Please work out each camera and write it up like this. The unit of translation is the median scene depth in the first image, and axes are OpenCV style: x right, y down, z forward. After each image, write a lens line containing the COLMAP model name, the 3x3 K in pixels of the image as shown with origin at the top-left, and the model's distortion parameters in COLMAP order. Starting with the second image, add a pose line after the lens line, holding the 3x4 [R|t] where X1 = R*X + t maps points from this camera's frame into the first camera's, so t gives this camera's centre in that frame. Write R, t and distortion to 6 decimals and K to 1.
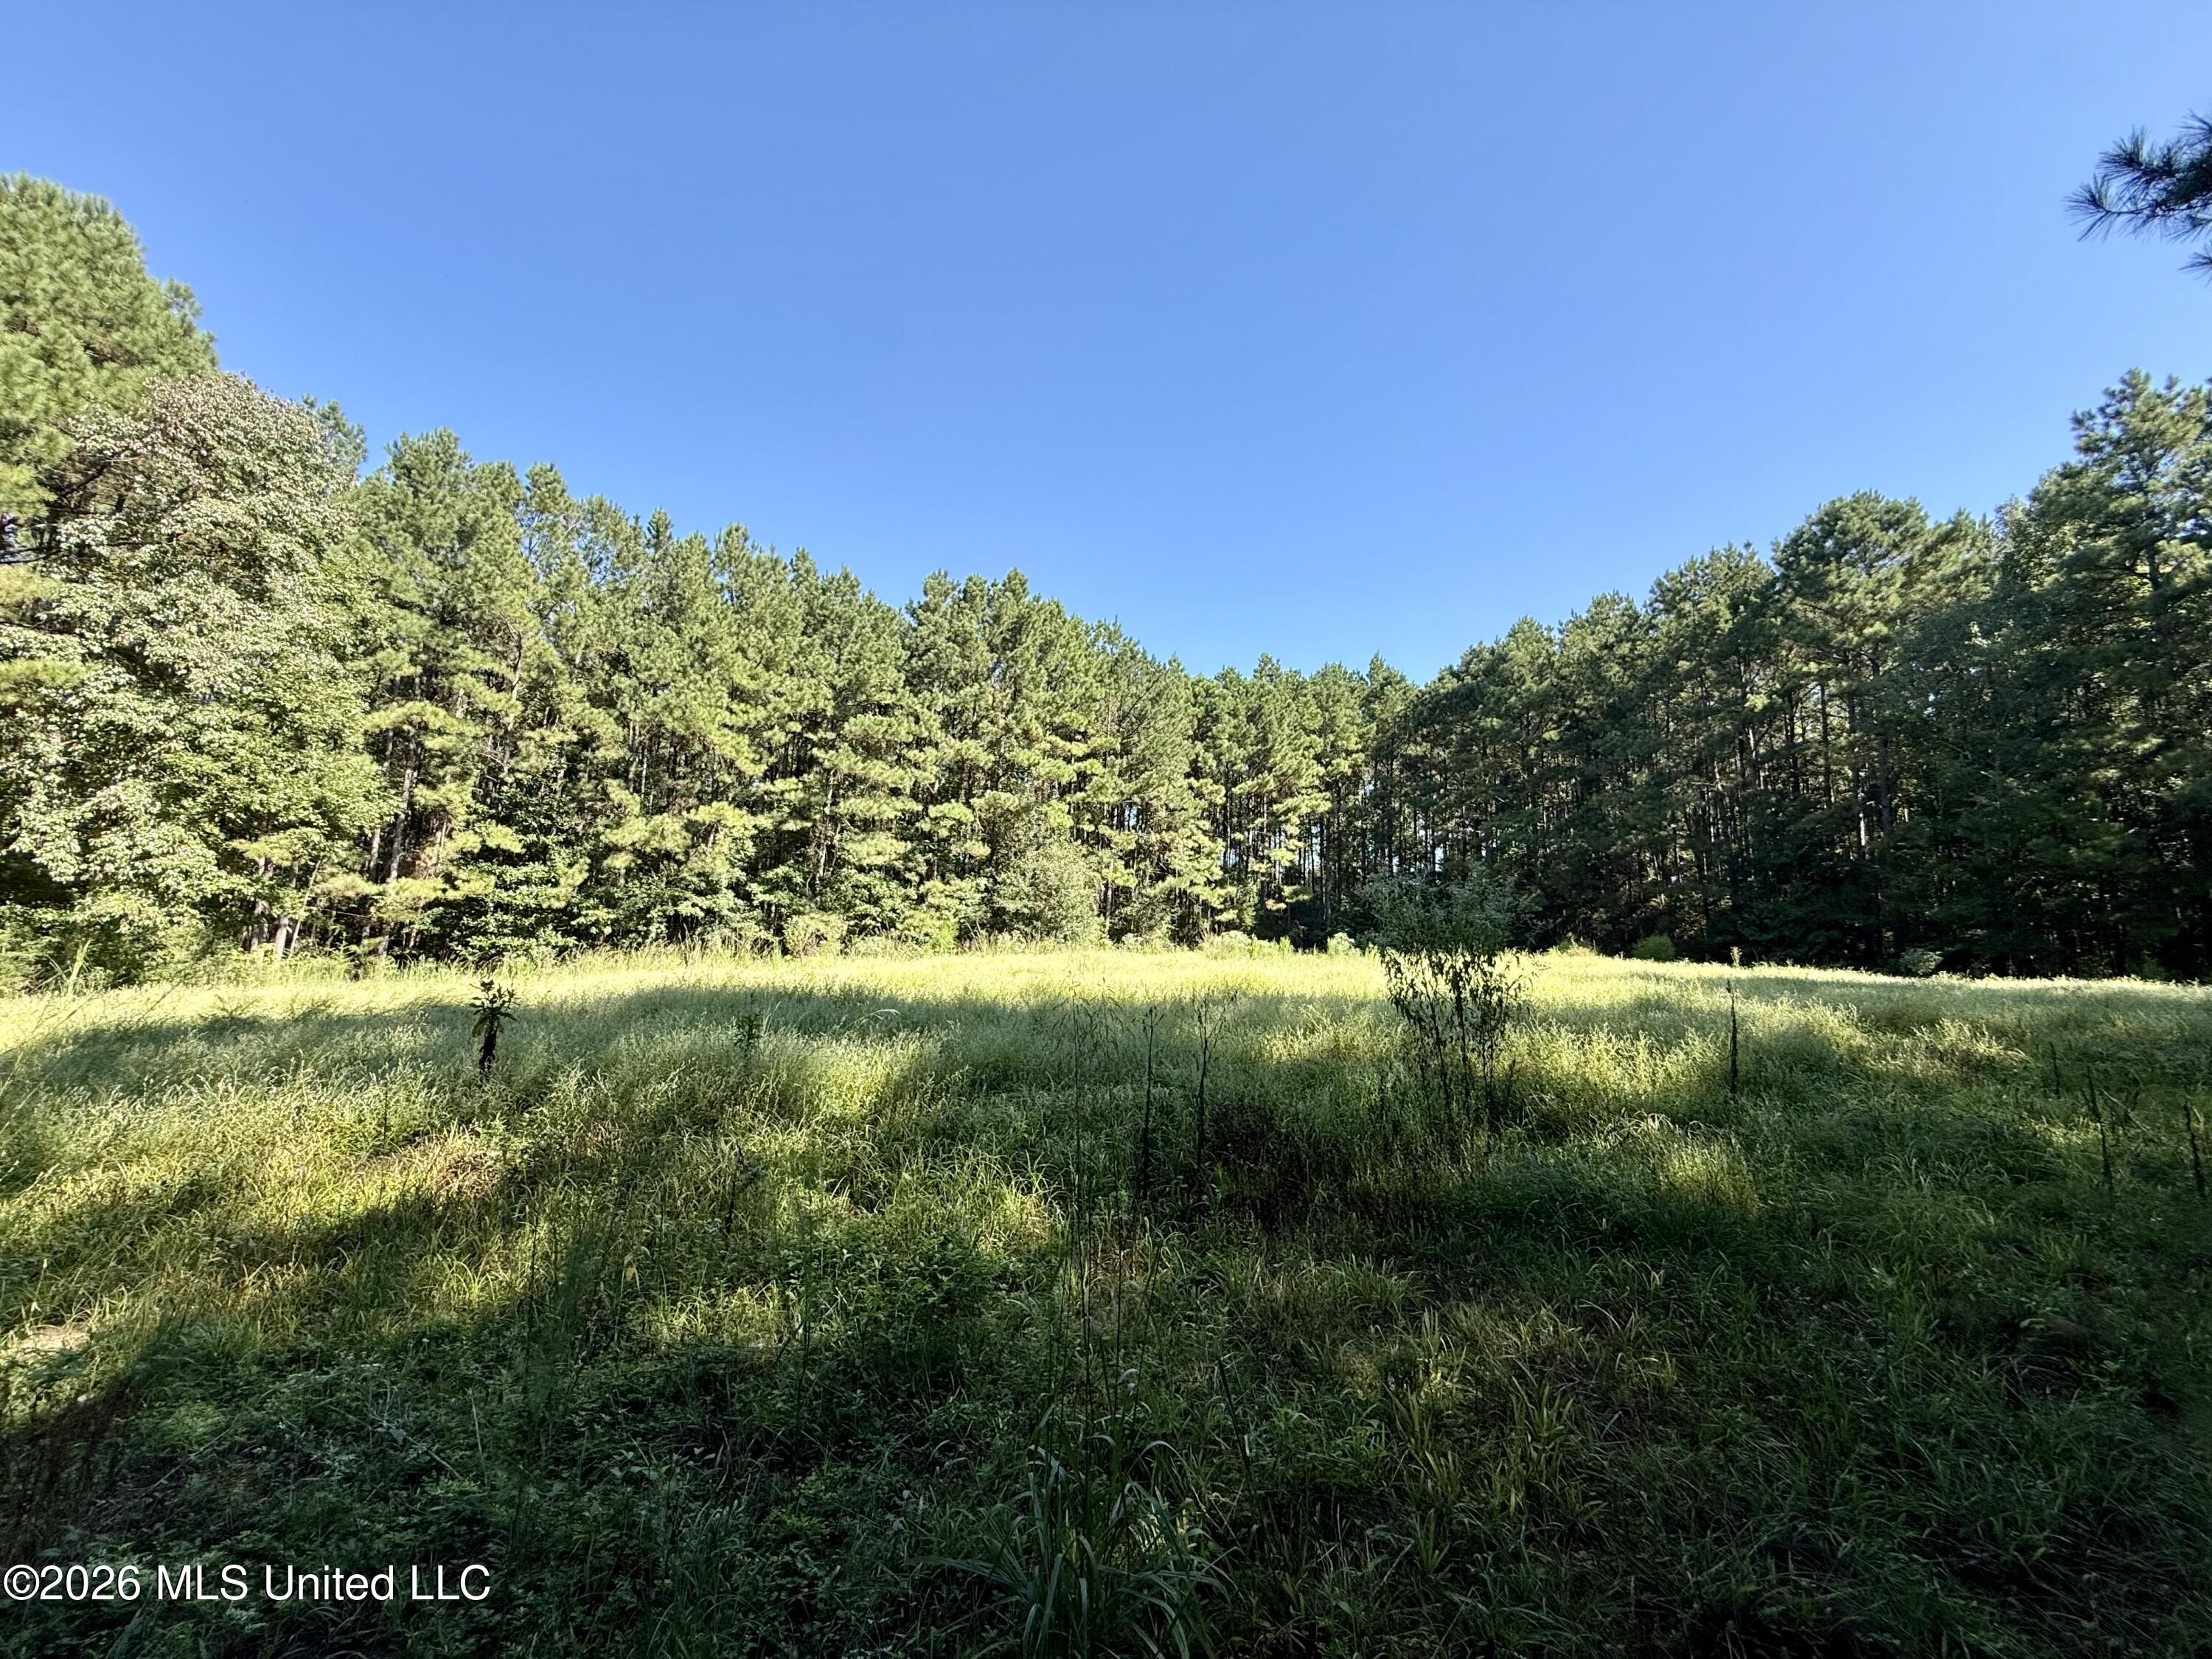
lens RADIAL K [[873.4, 0, 1103.1], [0, 873.4, 828.0], [0, 0, 1]] dist [0.009605, 0.000049]
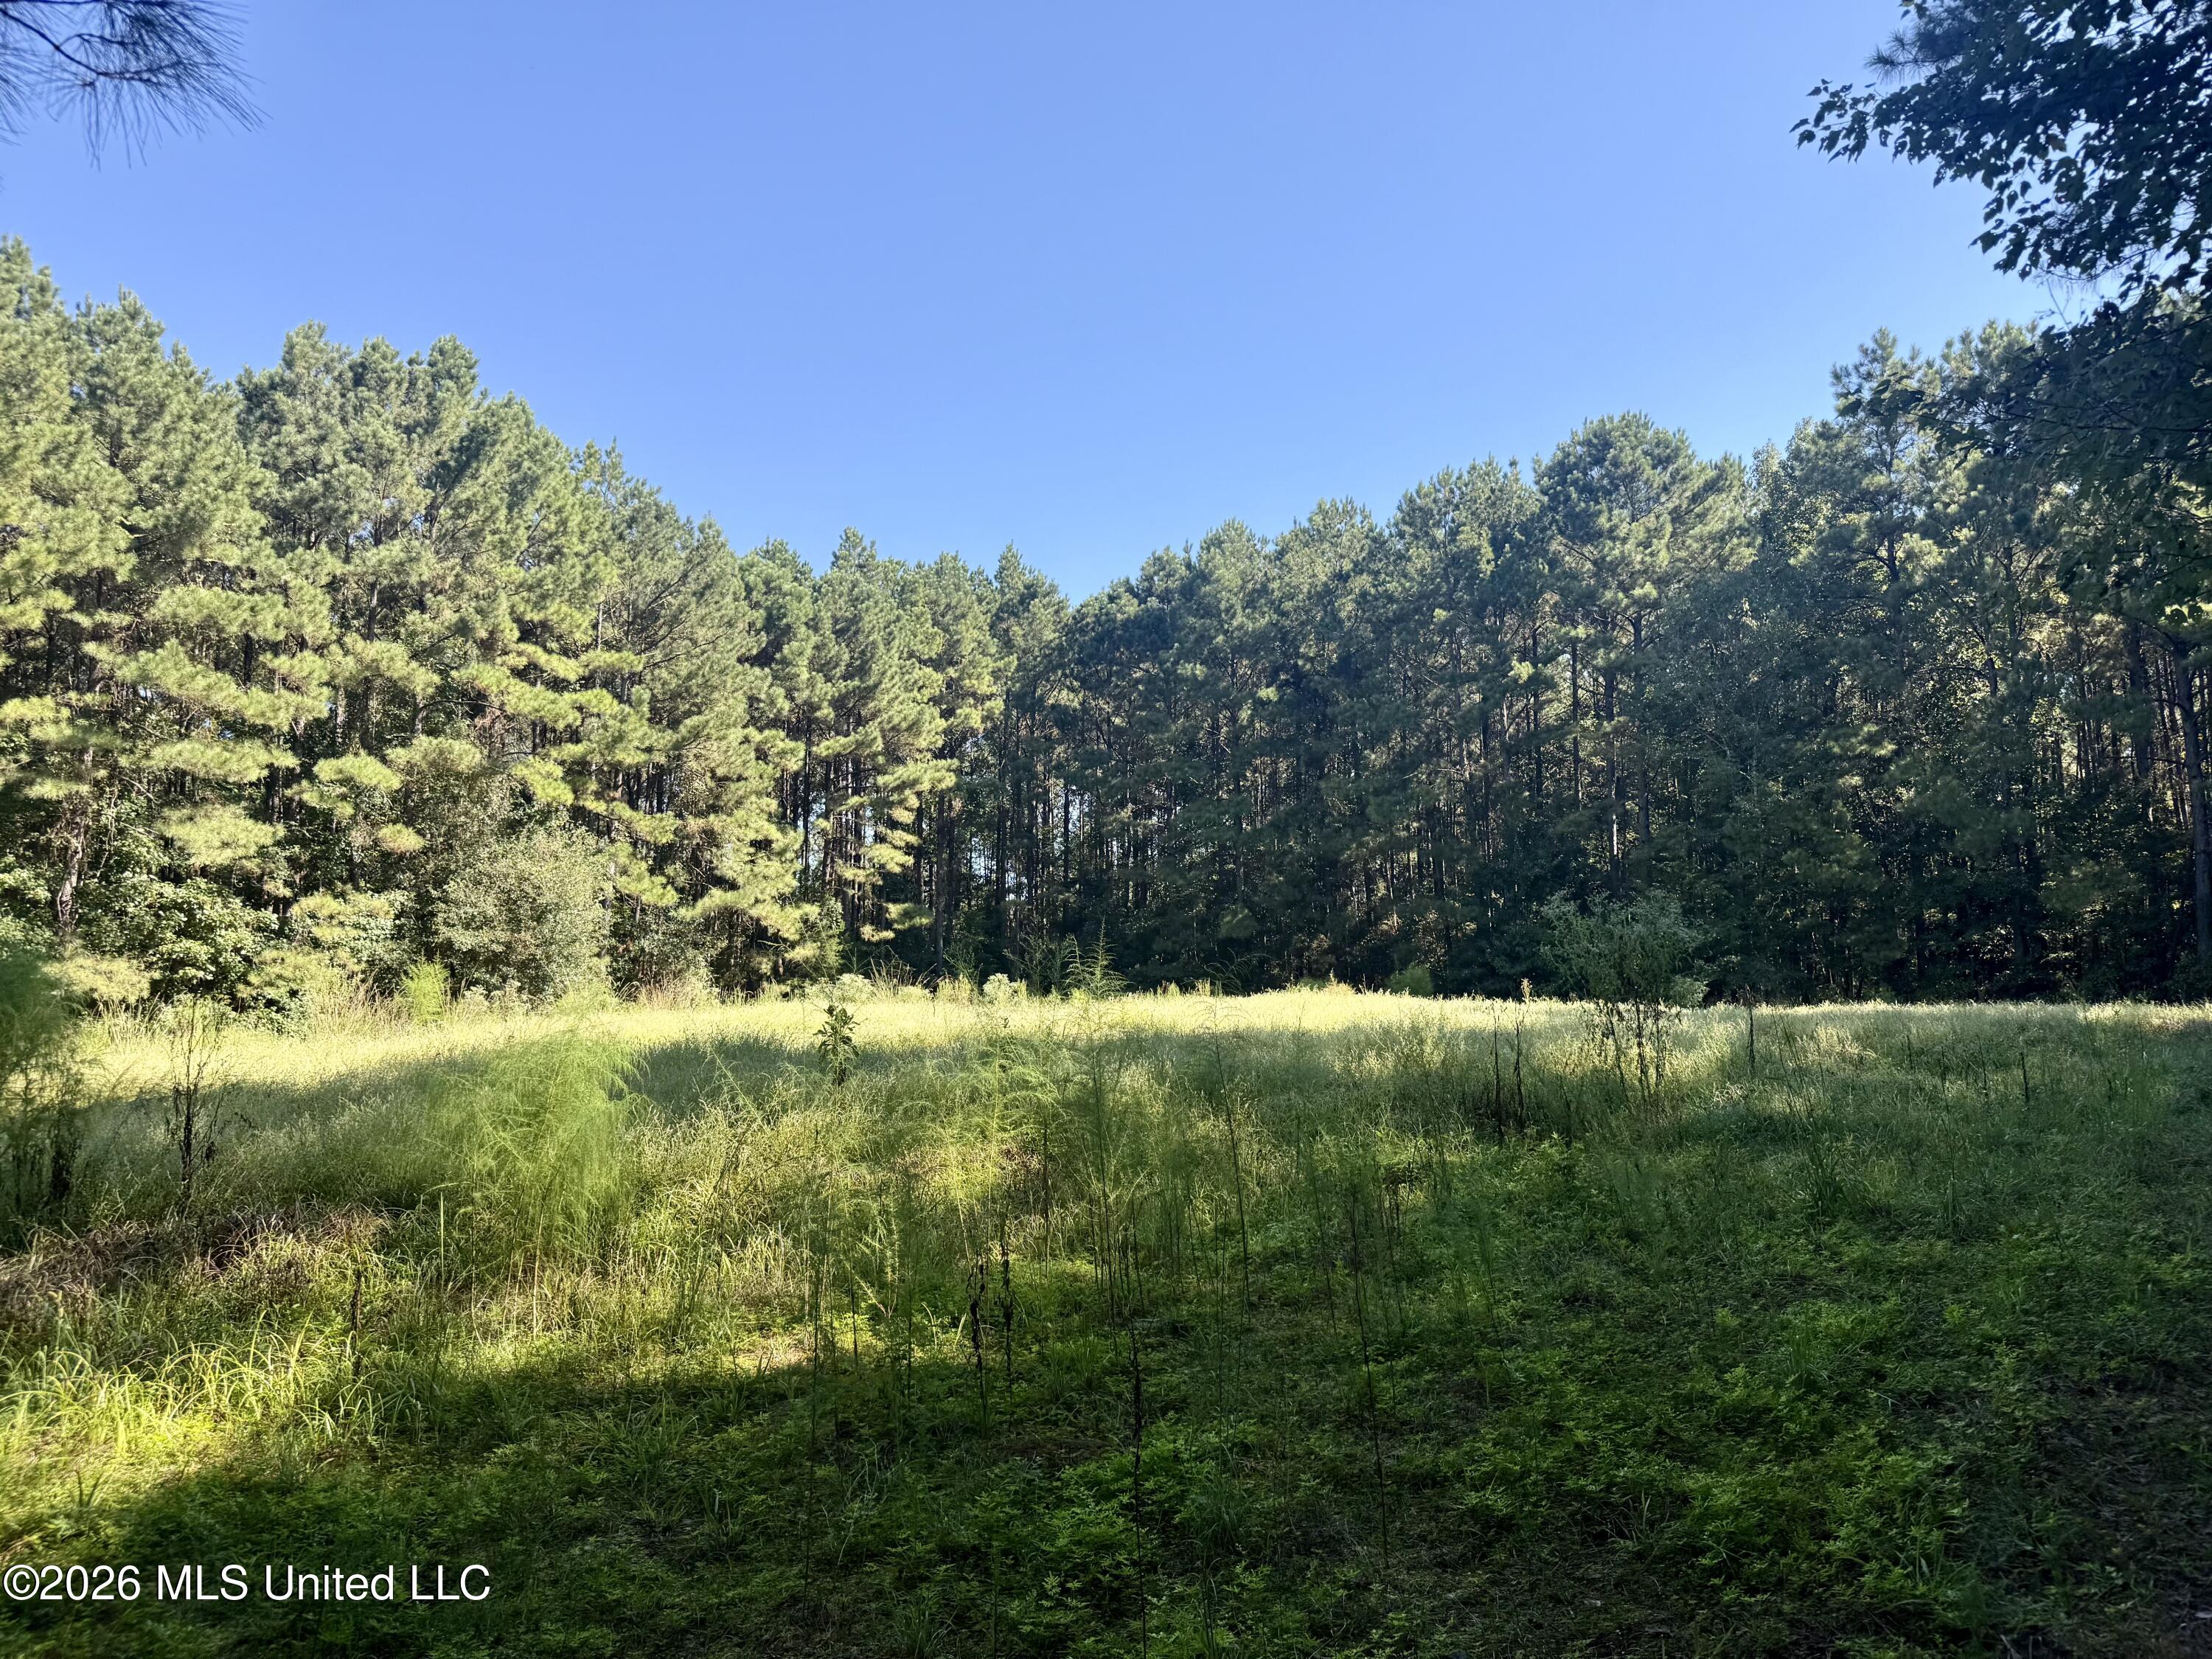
lens RADIAL K [[1520.1, 0, 1079.4], [0, 1520.1, 828.1], [0, 0, 1]] dist [0.213207, -0.359968]
pose [[0.911945, 0.020588, 0.409796, -0.149469], [-0.027733, 0.999549, 0.011498, -0.006271], [-0.409374, -0.021850, 0.912105, -0.085546]]
